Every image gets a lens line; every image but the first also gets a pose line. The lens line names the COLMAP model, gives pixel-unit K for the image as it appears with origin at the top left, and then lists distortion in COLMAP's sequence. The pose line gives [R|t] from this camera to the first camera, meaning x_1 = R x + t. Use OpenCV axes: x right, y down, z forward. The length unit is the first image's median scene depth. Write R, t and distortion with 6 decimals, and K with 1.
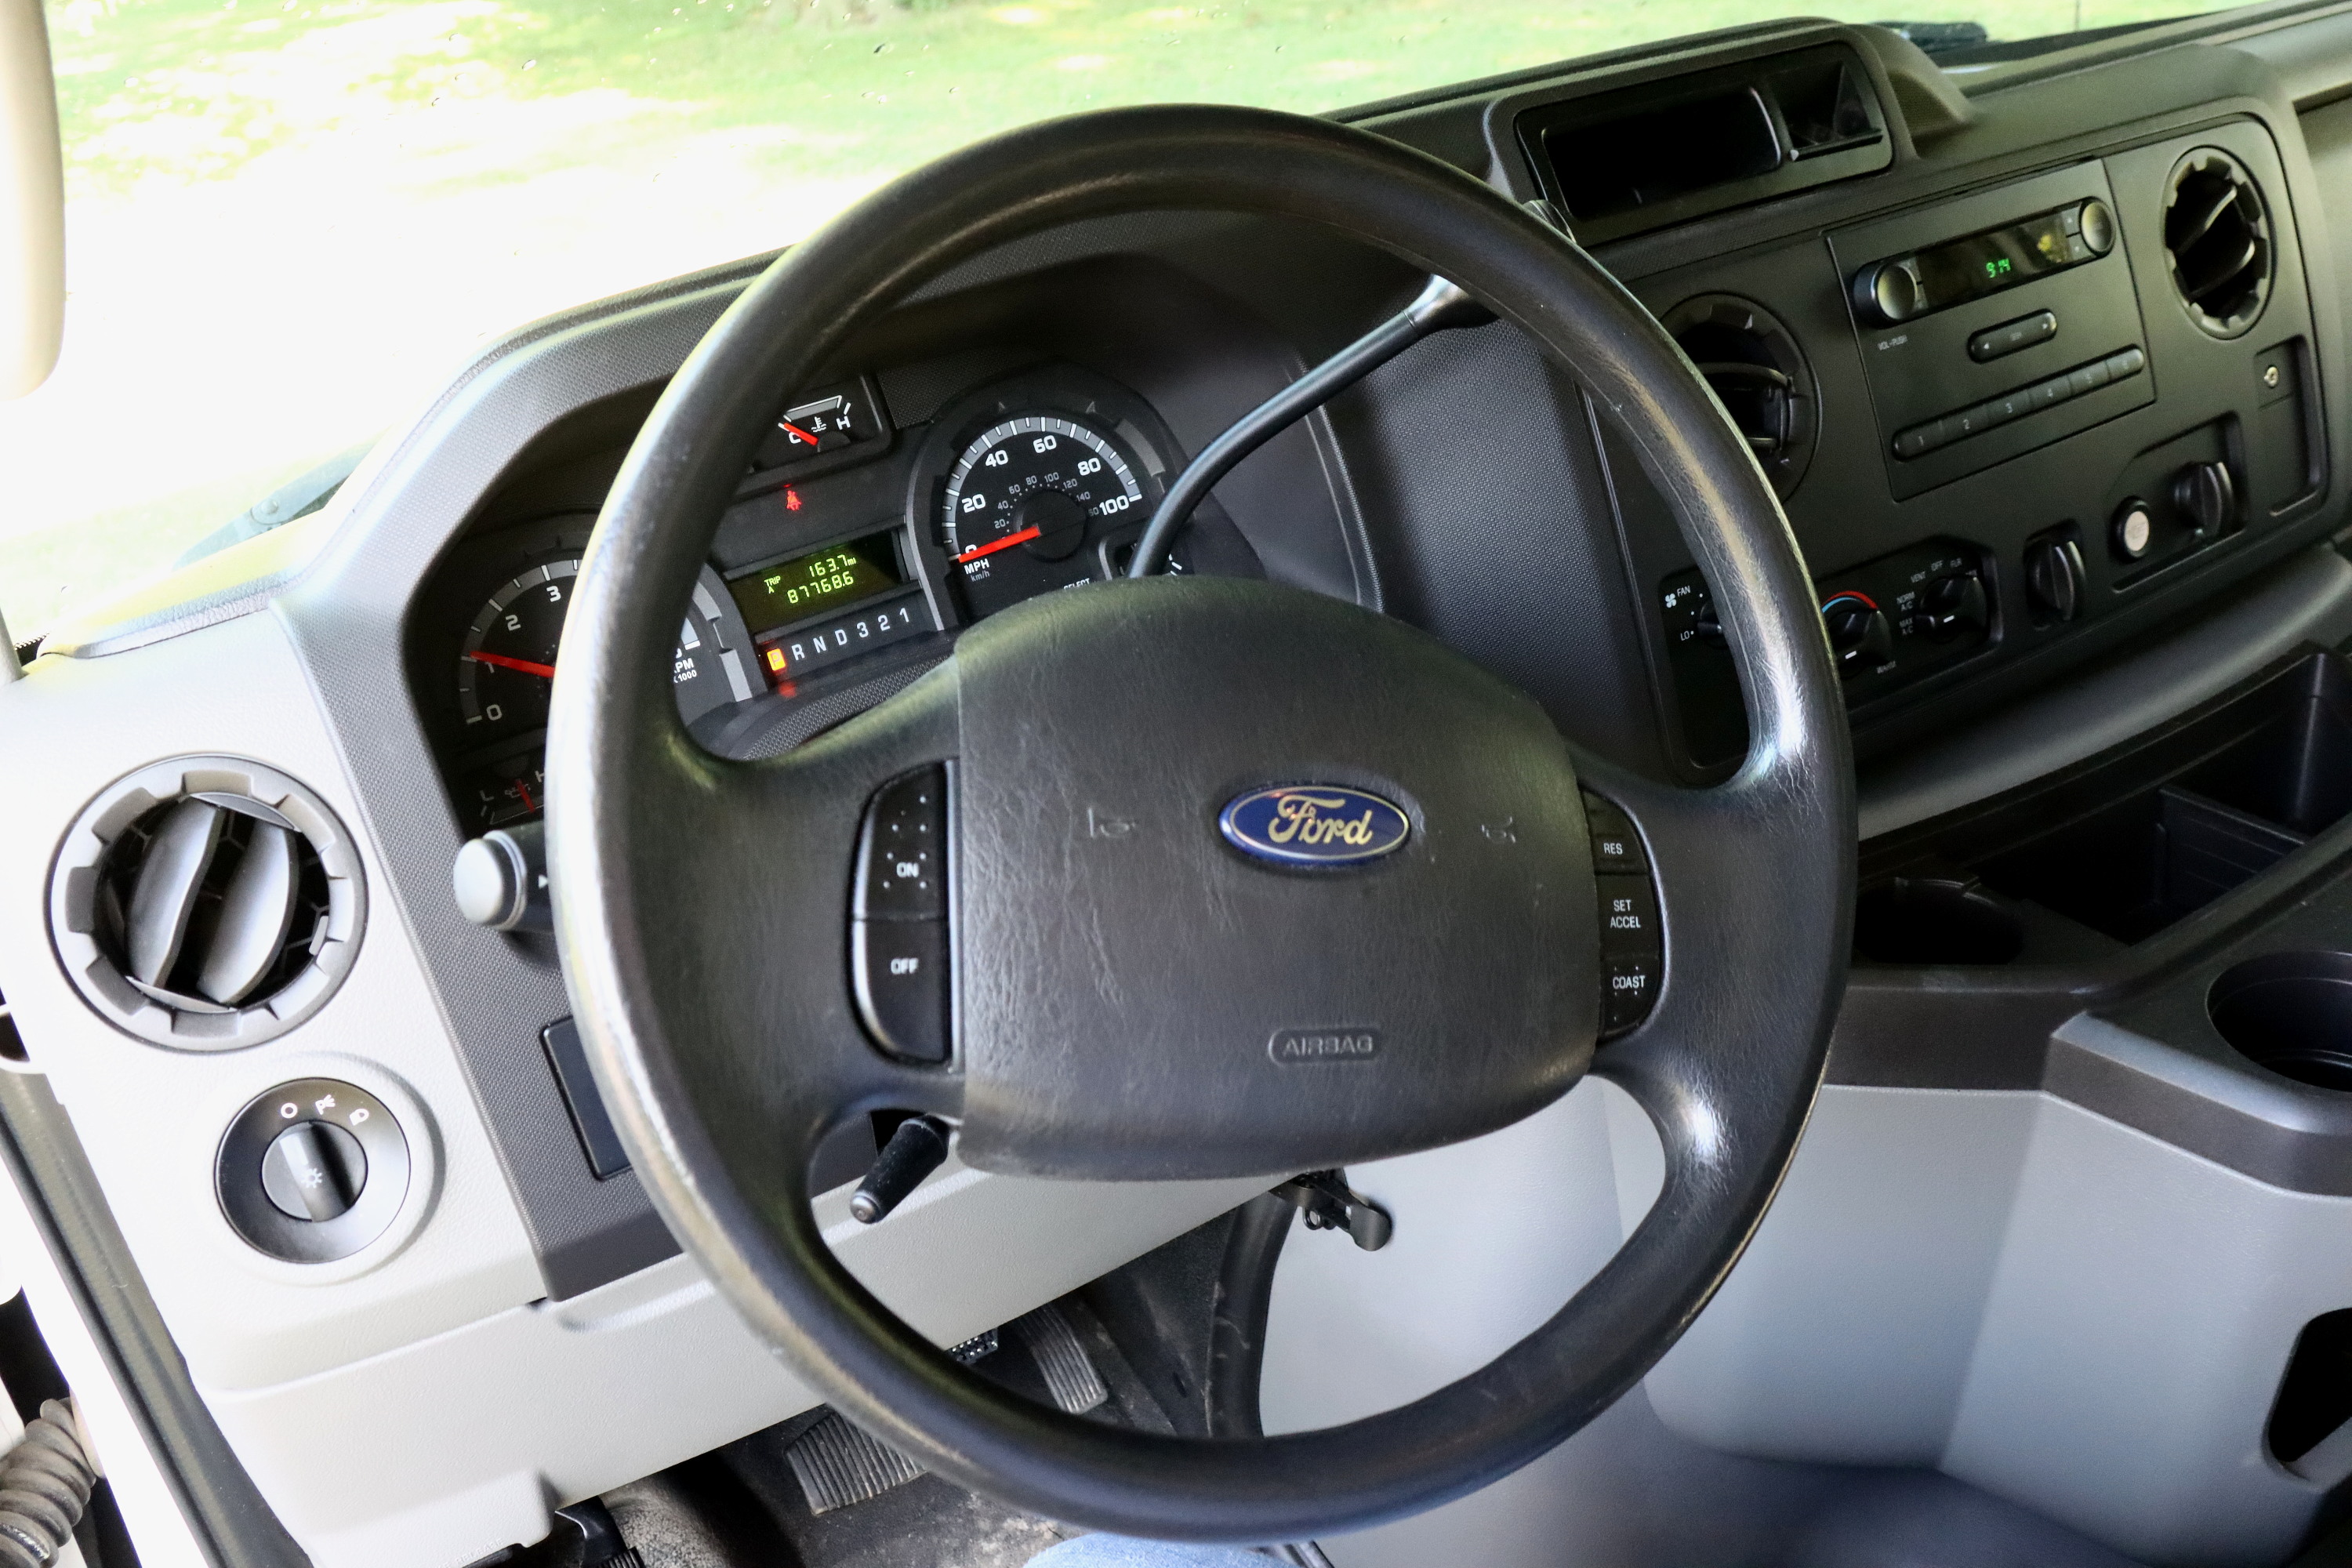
lens RADIAL K [[1957.5, 0, 1176.0], [0, 1957.5, 784.0], [0, 0, 1]] dist [-0.127071, 0.046305]
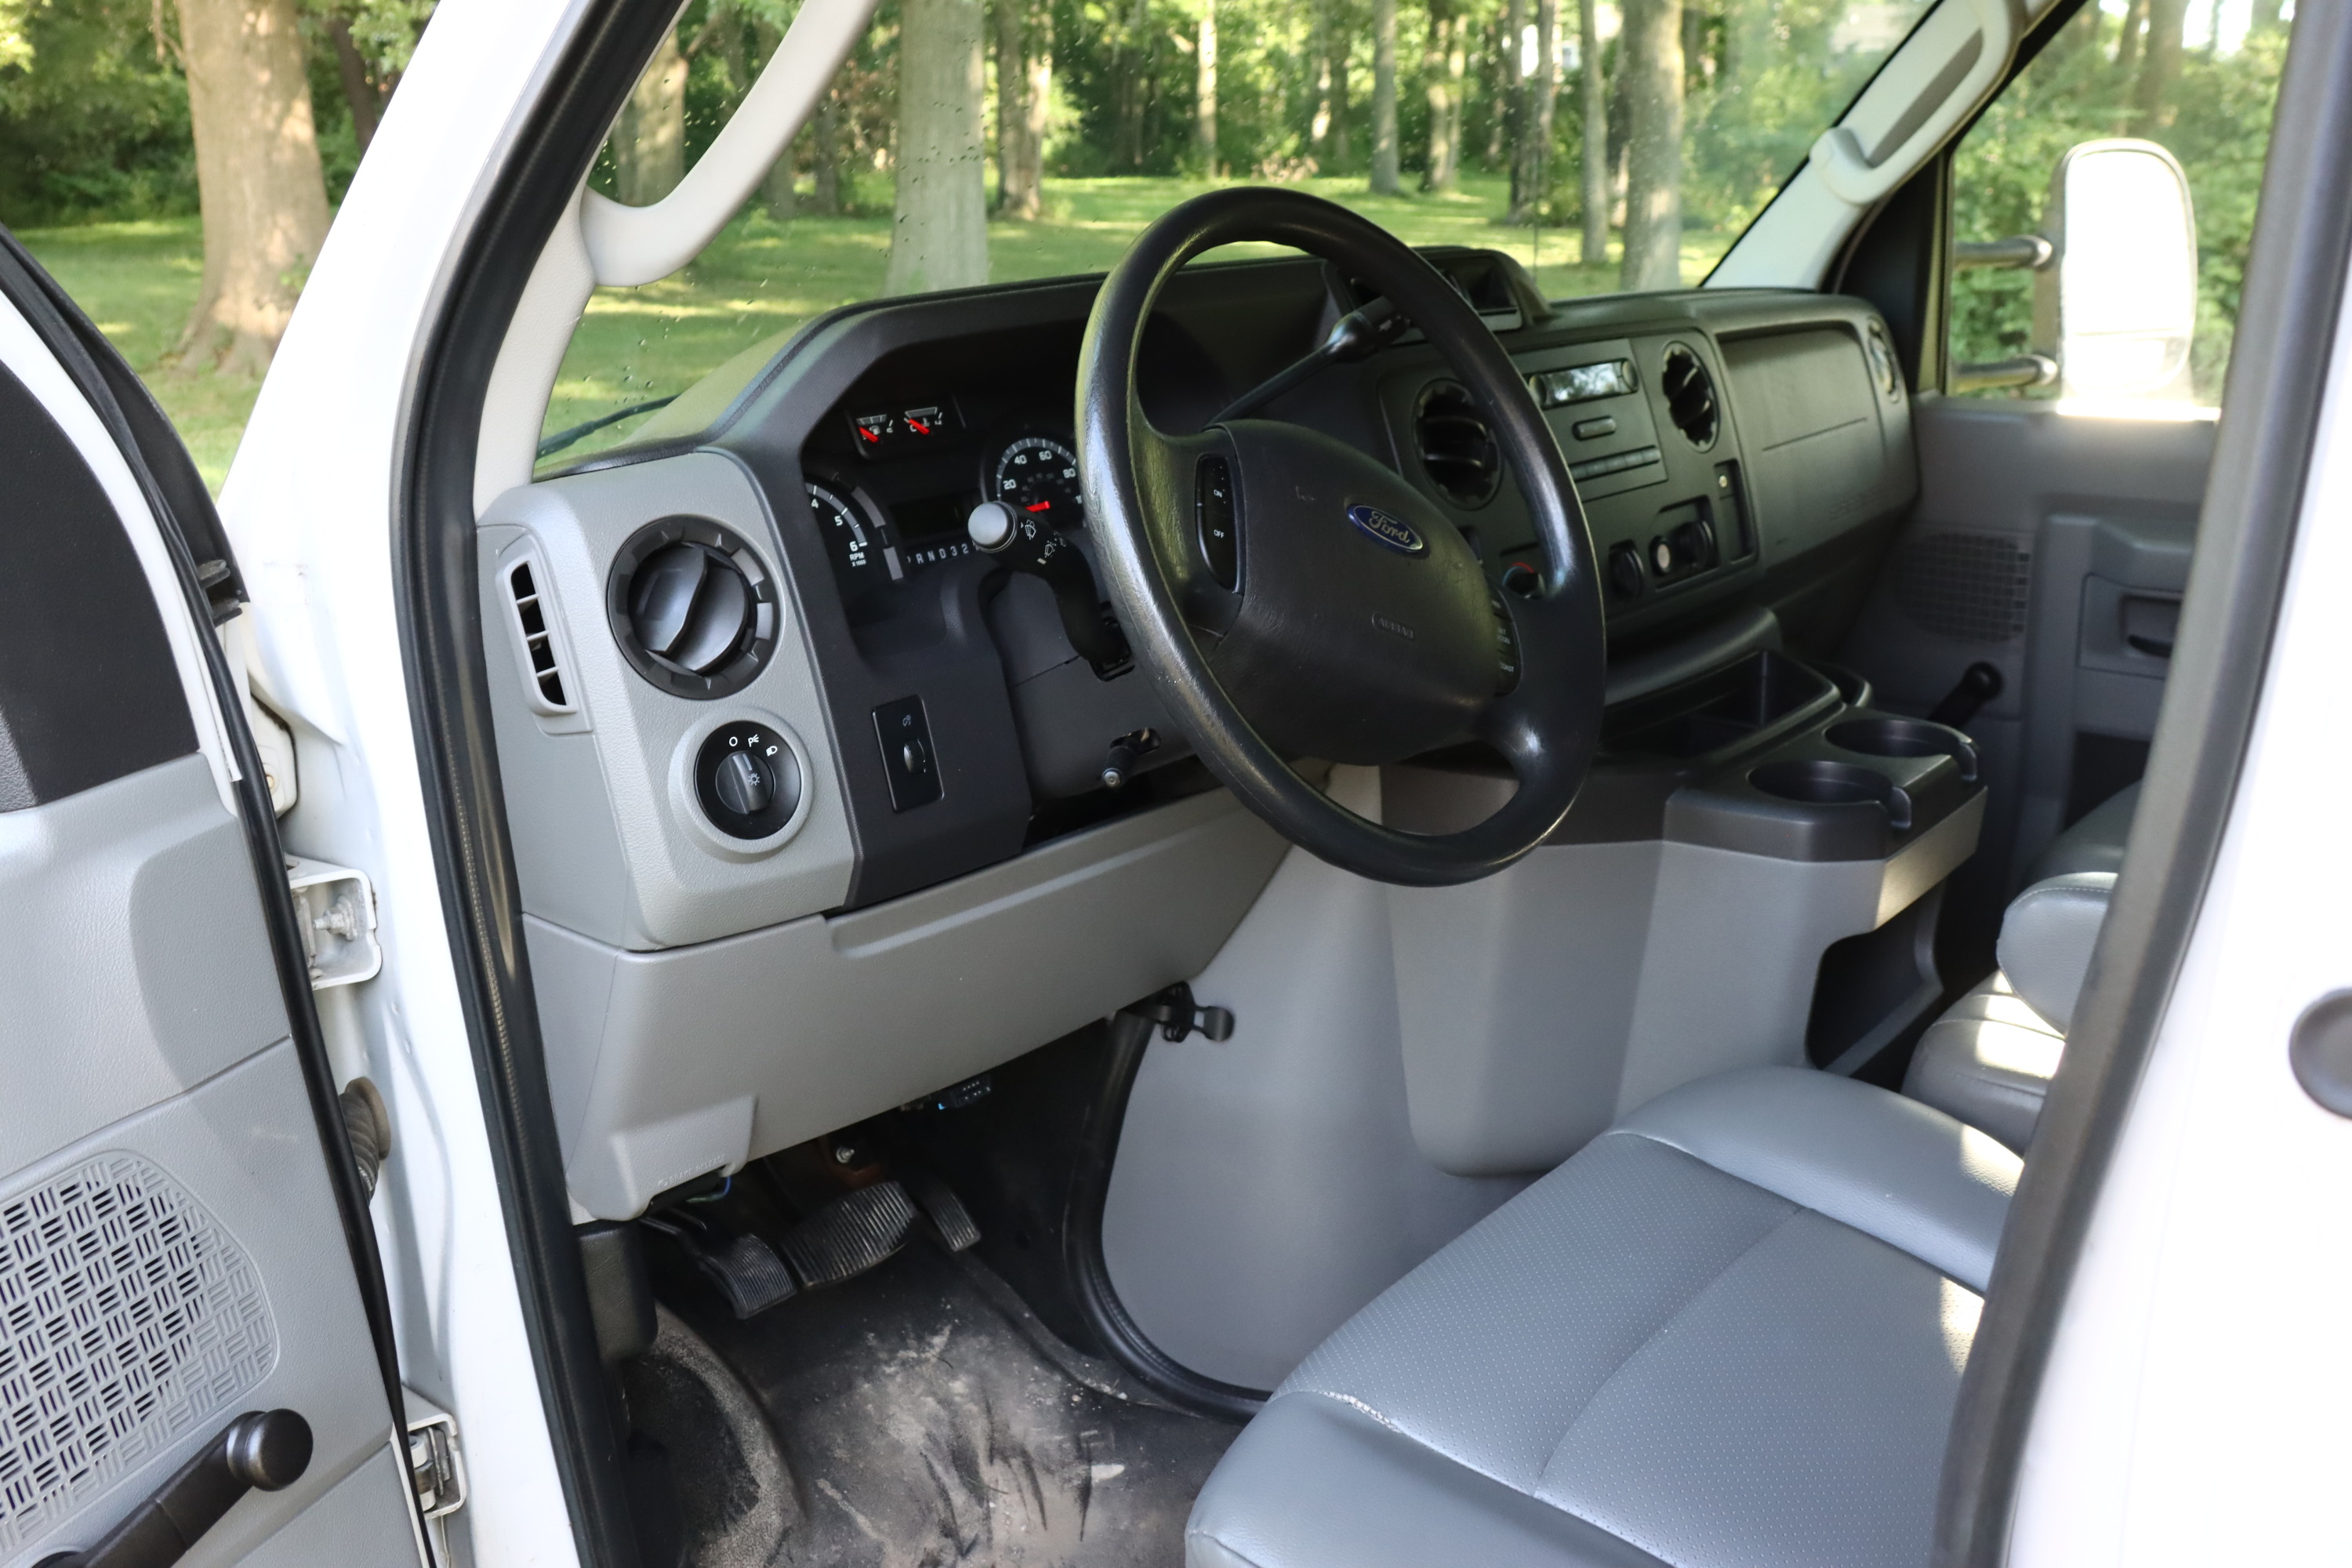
lens RADIAL K [[1957.5, 0, 1176.0], [0, 1957.5, 784.0], [0, 0, 1]] dist [-0.127071, 0.046305]
pose [[0.952325, 0.009518, 0.304938, -0.438620], [0.049771, 0.981276, -0.186063, 0.378268], [-0.300999, 0.192370, 0.934020, -0.441074]]
